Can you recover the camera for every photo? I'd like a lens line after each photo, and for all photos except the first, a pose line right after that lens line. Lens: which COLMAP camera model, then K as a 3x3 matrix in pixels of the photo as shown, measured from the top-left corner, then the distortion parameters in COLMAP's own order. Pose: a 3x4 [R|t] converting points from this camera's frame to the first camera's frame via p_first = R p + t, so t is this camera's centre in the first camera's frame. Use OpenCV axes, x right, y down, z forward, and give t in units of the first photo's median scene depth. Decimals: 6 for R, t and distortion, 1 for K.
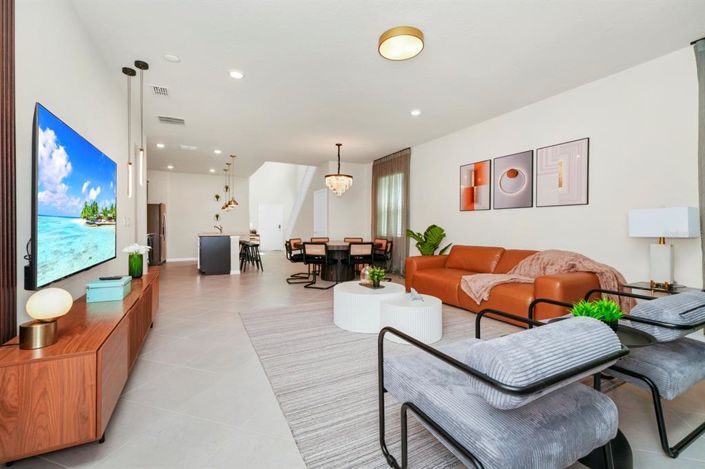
lens RADIAL K [[300.0, 0, 366.2], [0, 300.0, 235.6], [0, 0, 1]] dist [-0.001640, -0.000122]
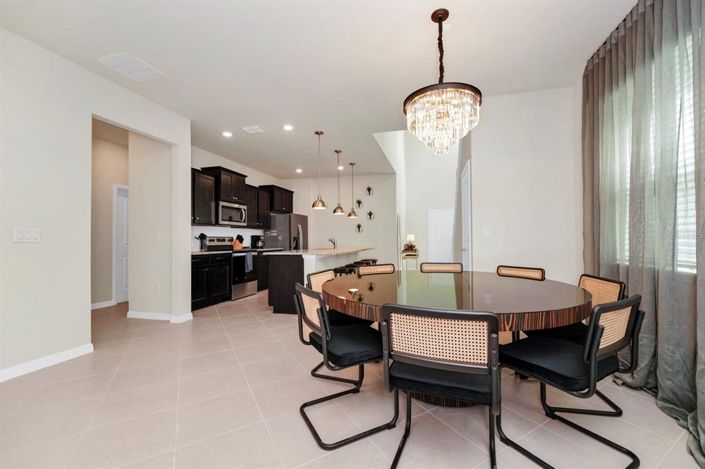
lens RADIAL K [[300.0, 0, 366.2], [0, 300.0, 235.6], [0, 0, 1]] dist [-0.001640, -0.000122]
pose [[0.751550, -0.017741, -0.659437, 0.067311], [-0.008279, 0.999306, -0.036320, -0.015405], [0.659624, 0.032756, 0.750882, 0.570856]]
